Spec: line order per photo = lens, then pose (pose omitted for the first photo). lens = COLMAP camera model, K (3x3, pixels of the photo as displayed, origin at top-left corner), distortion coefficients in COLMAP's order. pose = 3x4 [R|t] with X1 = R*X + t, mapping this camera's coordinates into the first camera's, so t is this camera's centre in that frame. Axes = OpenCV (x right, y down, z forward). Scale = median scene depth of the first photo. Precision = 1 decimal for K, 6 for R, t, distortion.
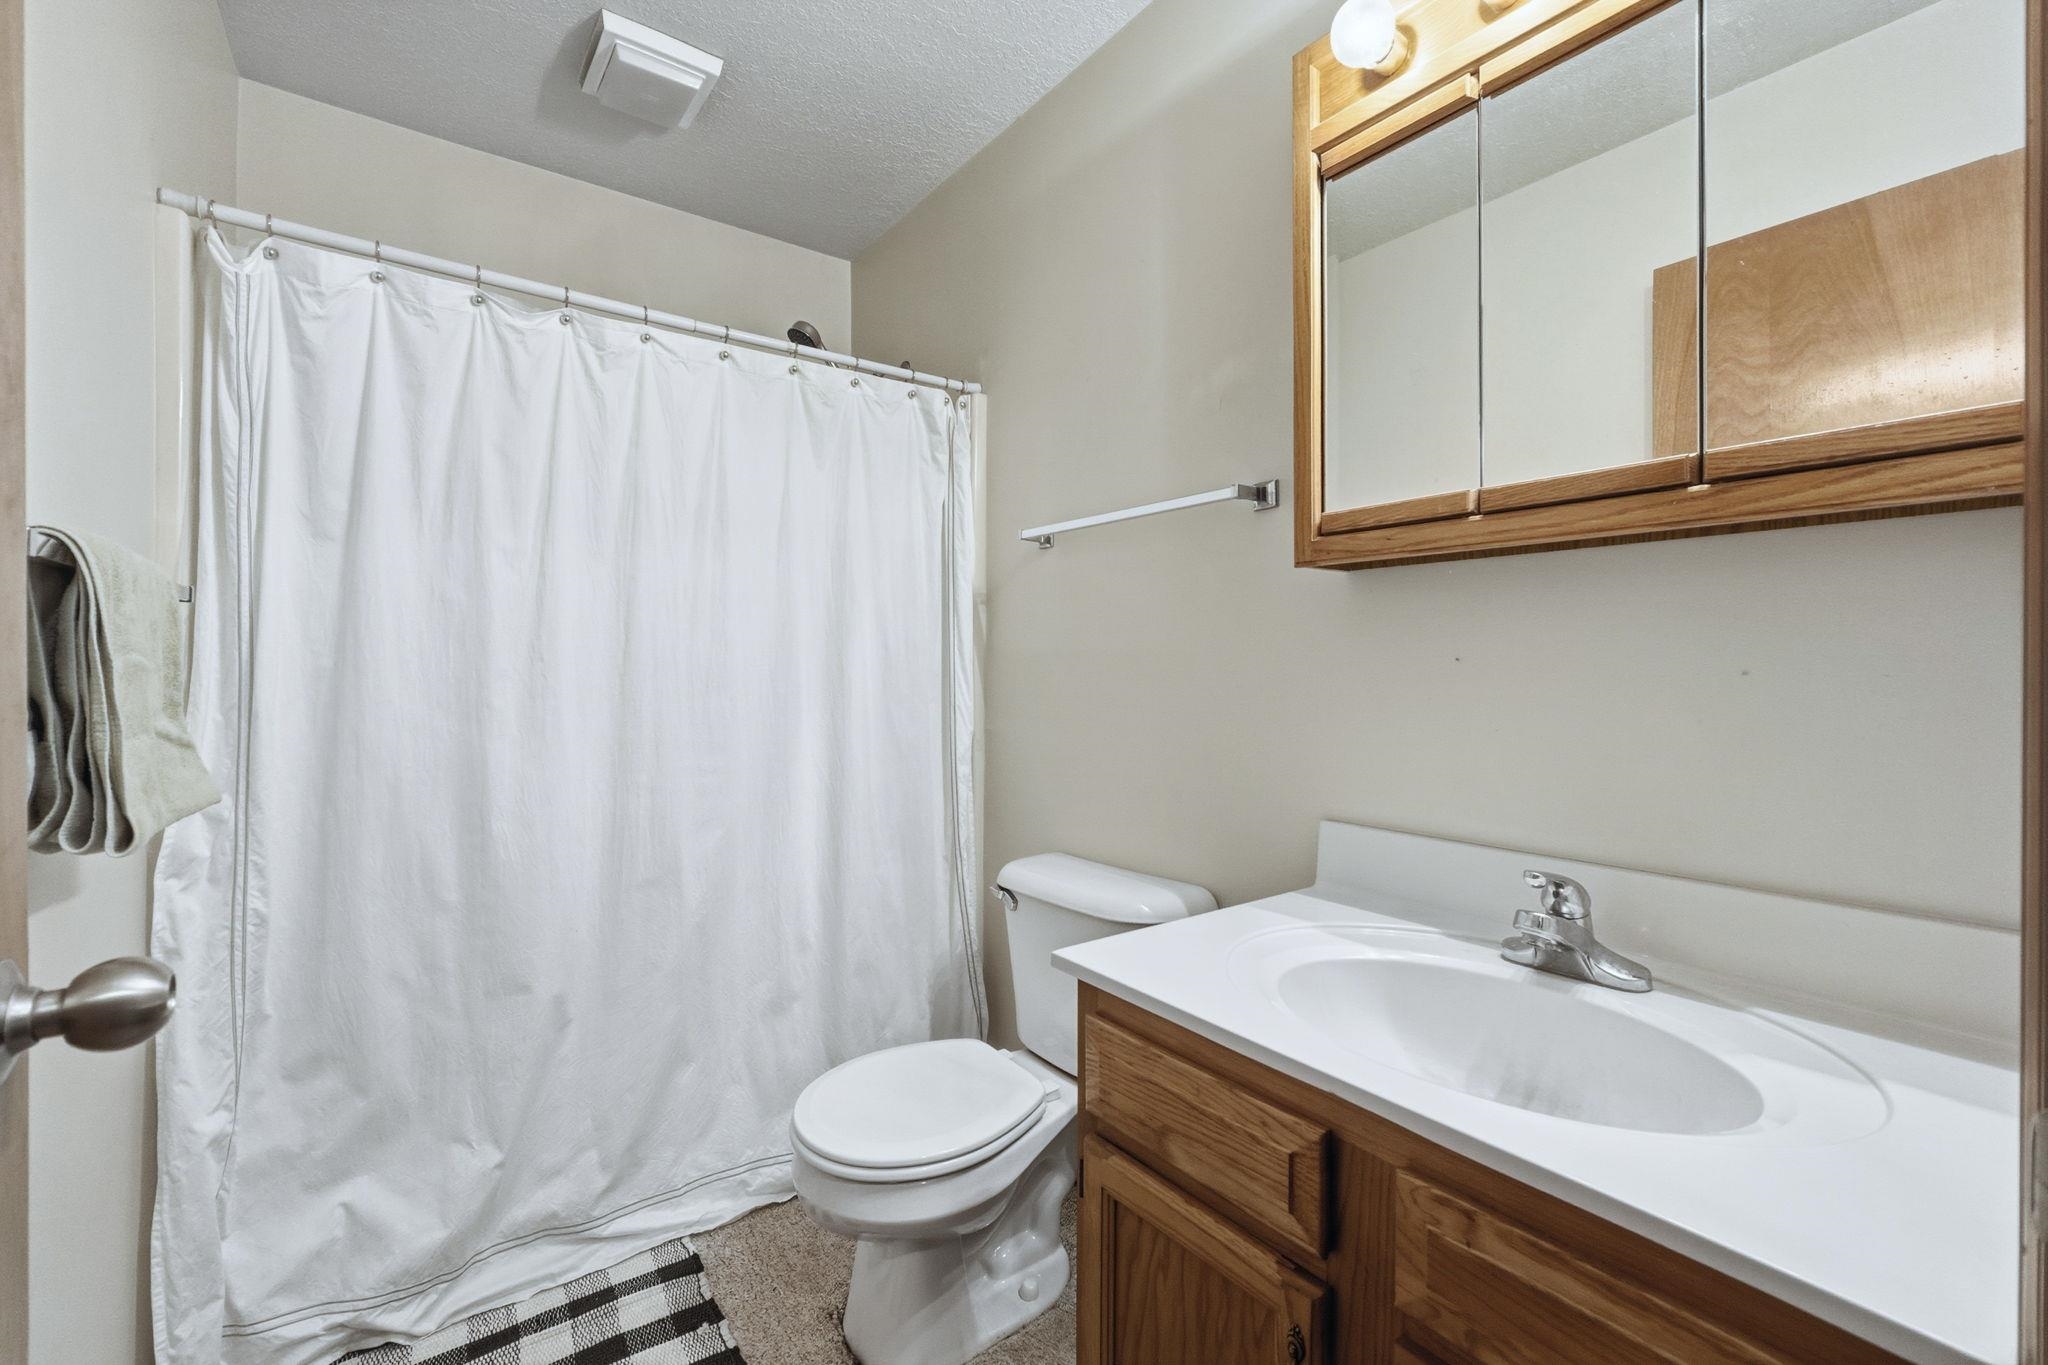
lens RADIAL K [[847.8, 0, 1018.7], [0, 847.8, 689.3], [0, 0, 1]] dist [-0.011454, -0.000175]
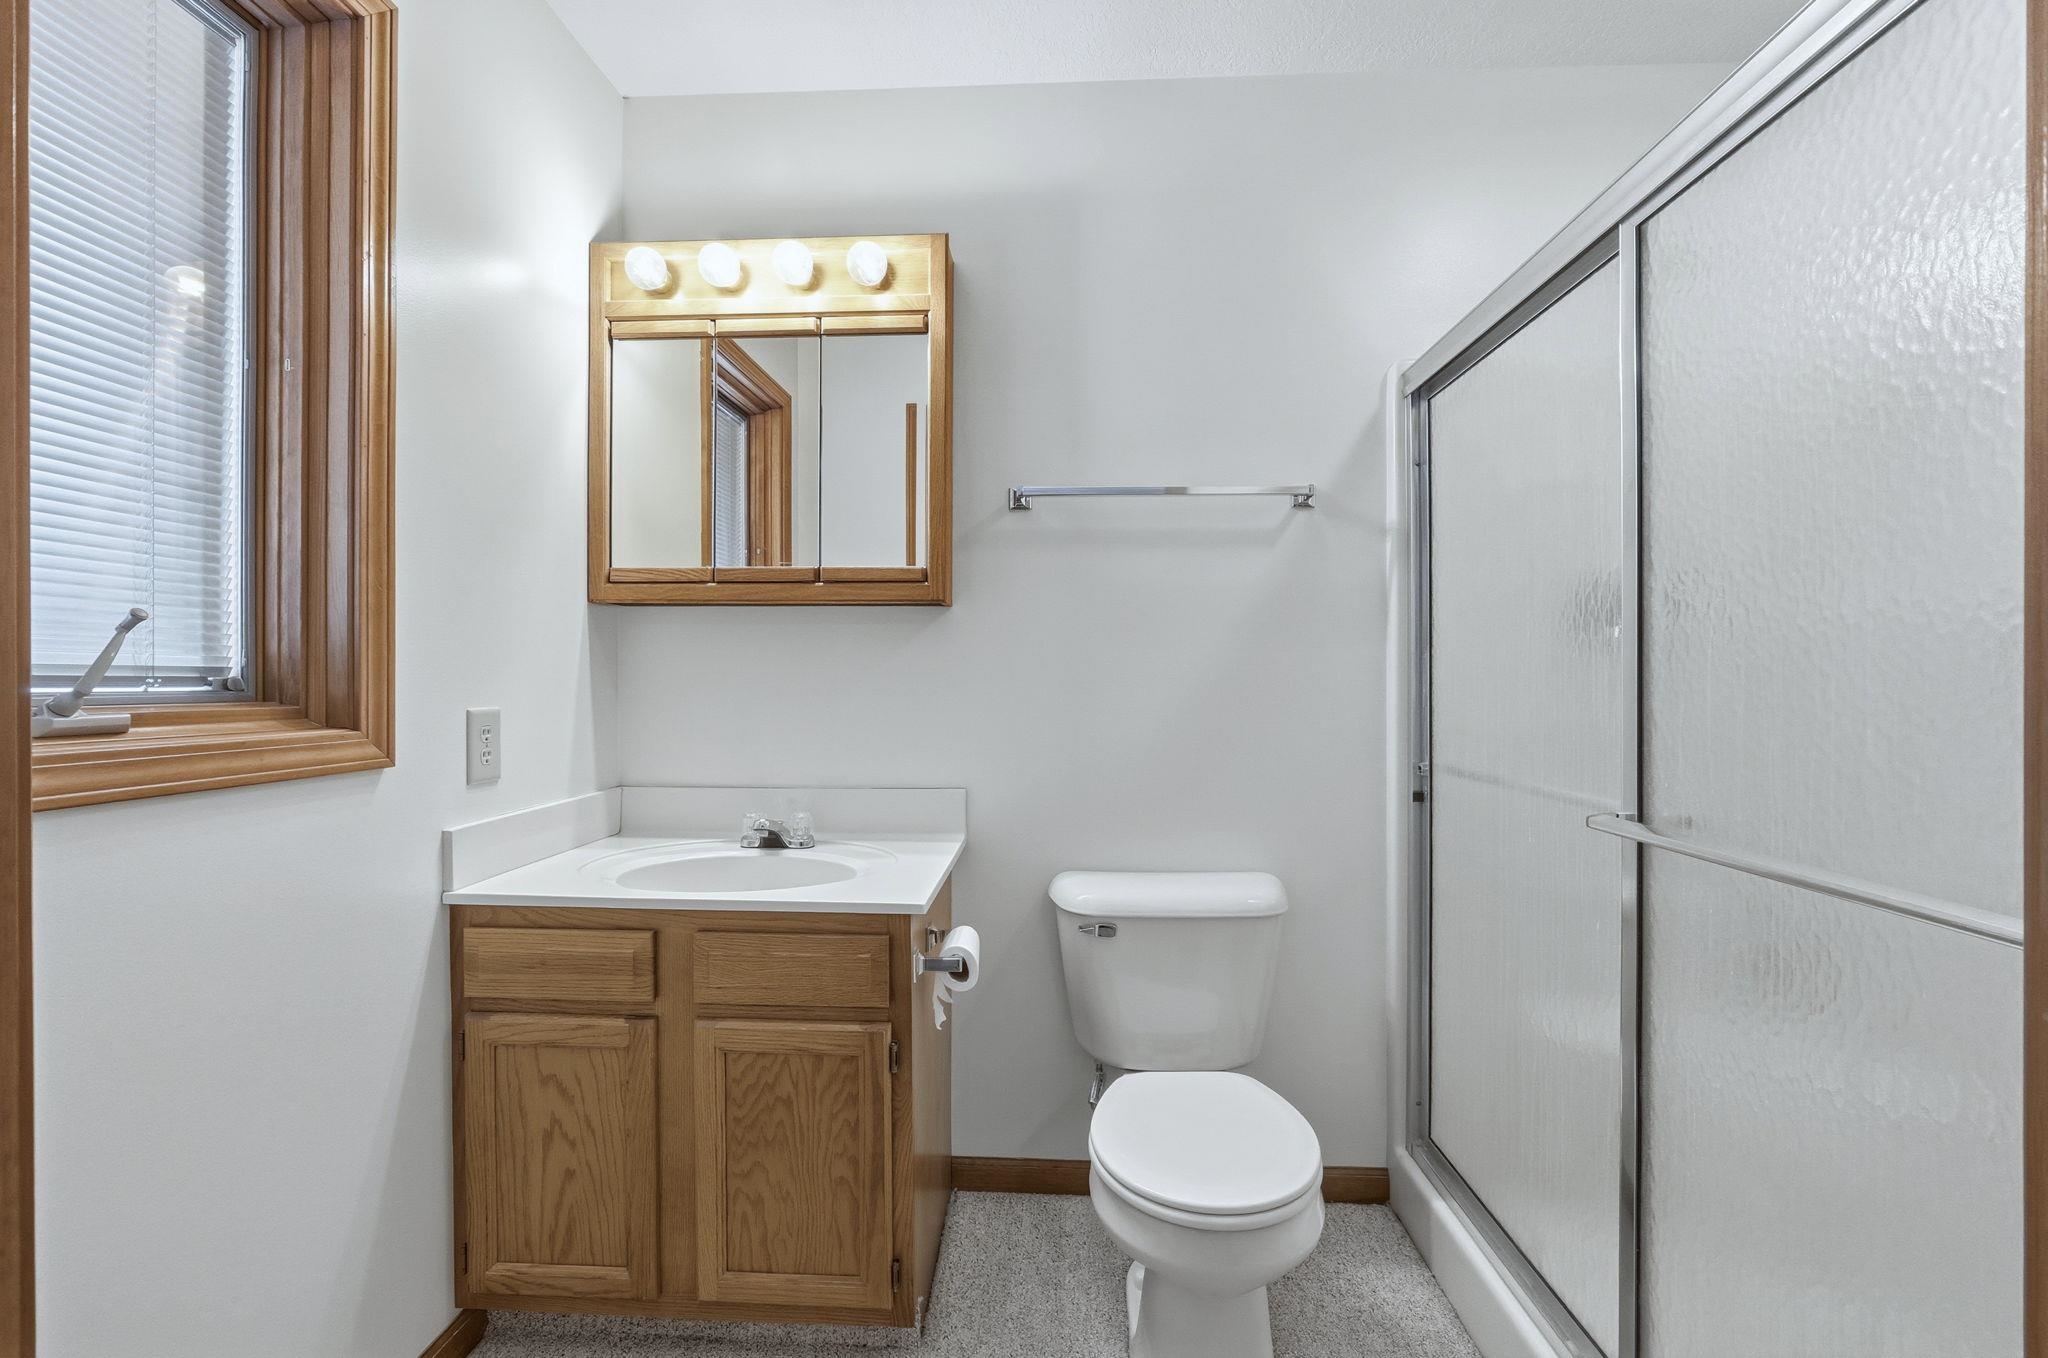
lens RADIAL K [[847.8, 0, 1018.7], [0, 847.8, 685.8], [0, 0, 1]] dist [-0.011454, -0.000175]
pose [[0.619470, -0.004562, 0.785007, -0.414222], [0.006015, 0.999981, 0.001065, -0.002288], [-0.784997, 0.004062, 0.619486, -0.536943]]
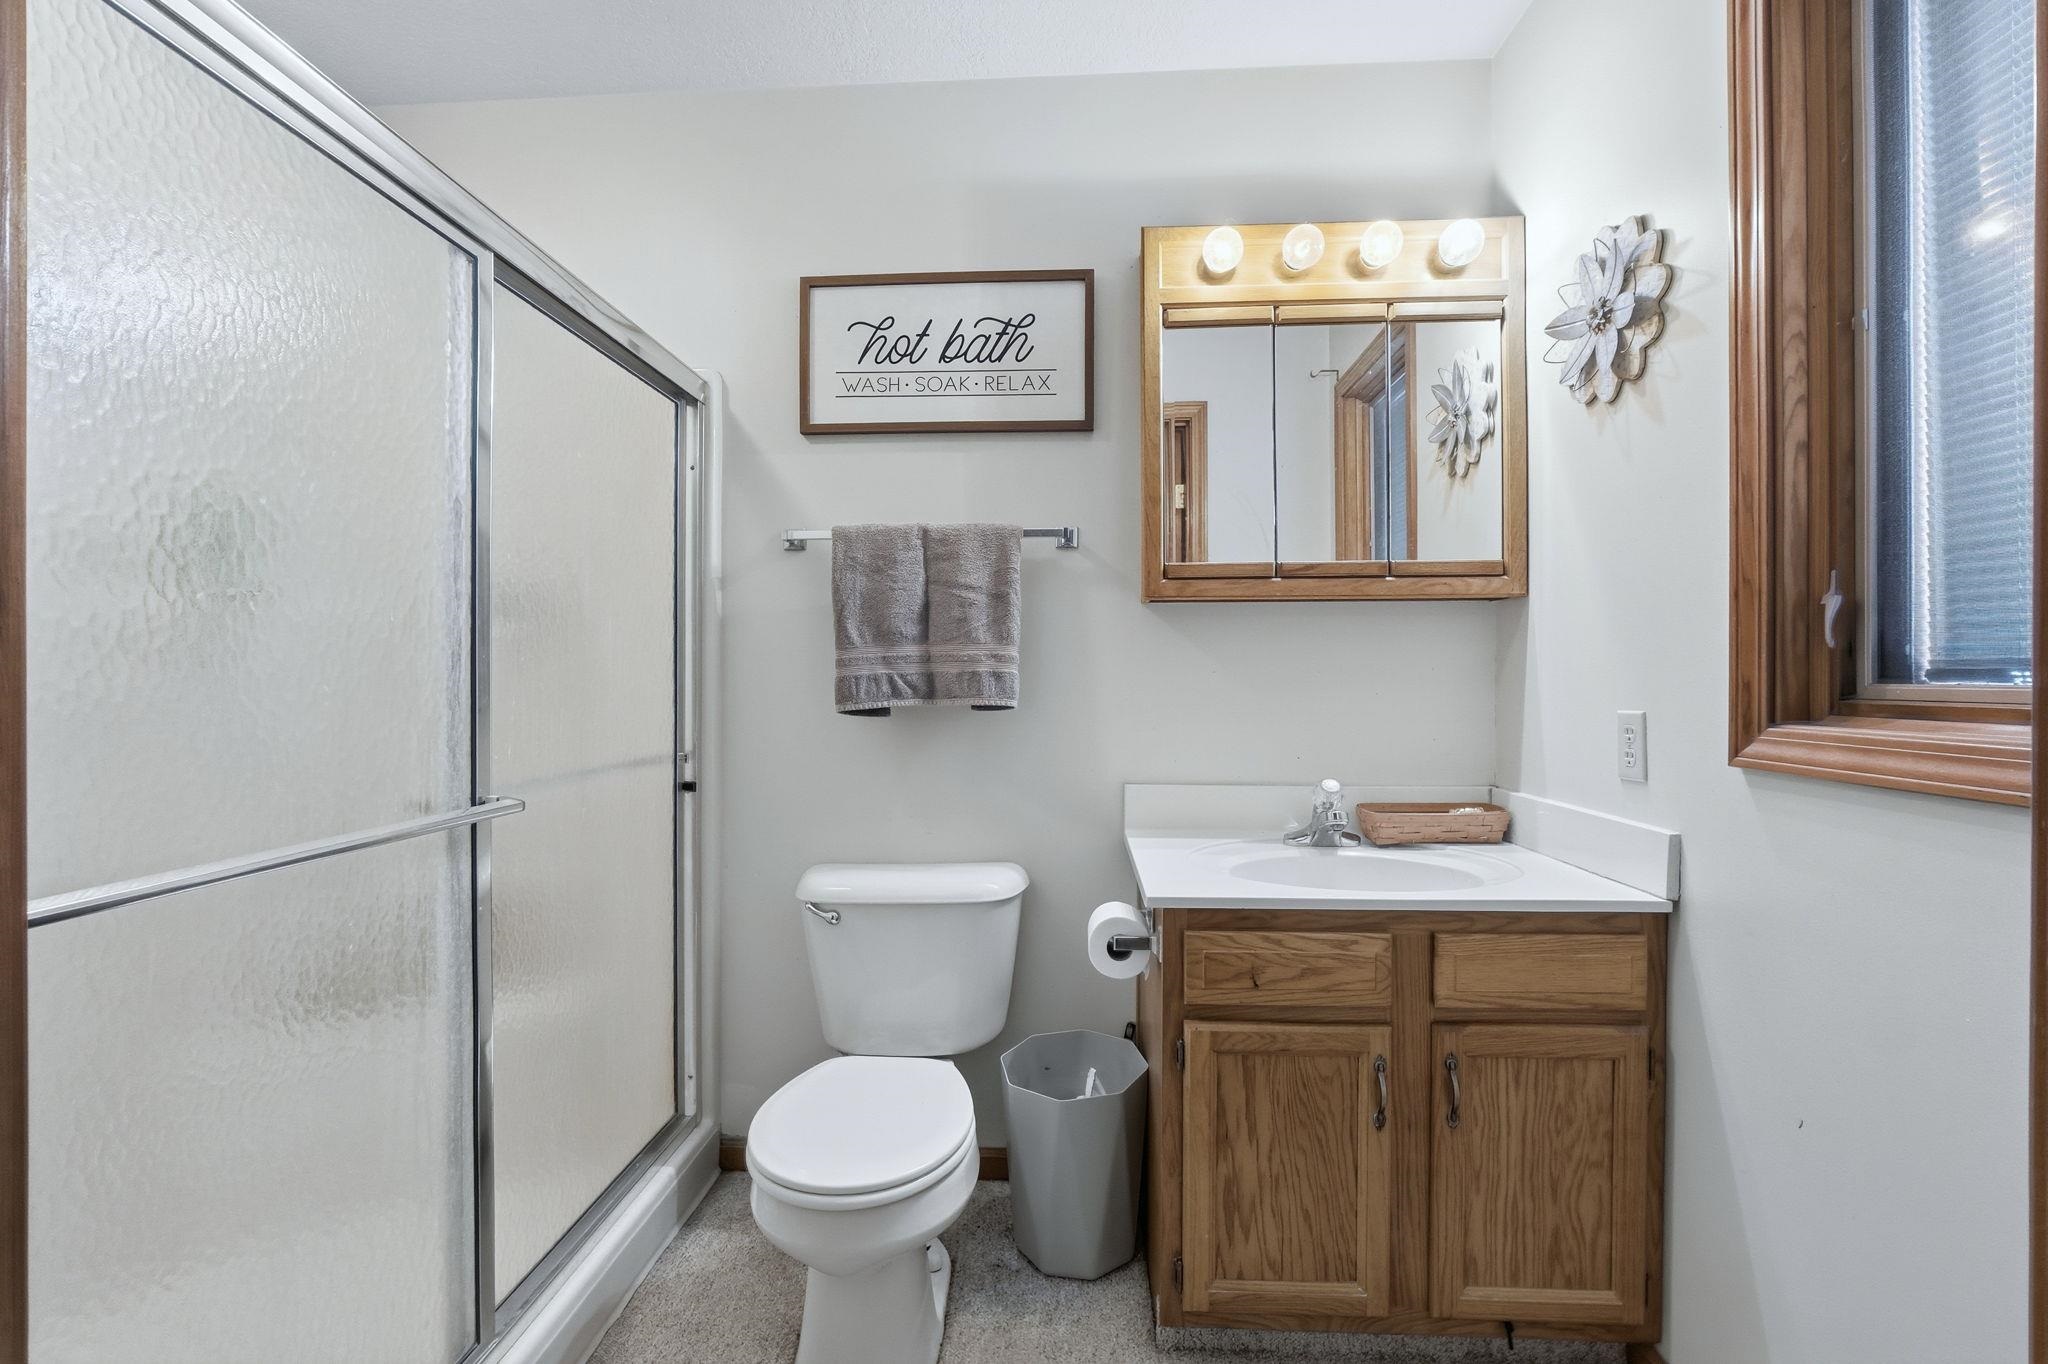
lens RADIAL K [[847.8, 0, 1018.7], [0, 847.8, 688.8], [0, 0, 1]] dist [-0.011454, -0.000175]
pose [[0.637613, -0.010004, 0.770292, -1.076520], [0.009009, 0.999944, 0.005529, -0.005767], [-0.770304, 0.003414, 0.637667, 0.346294]]
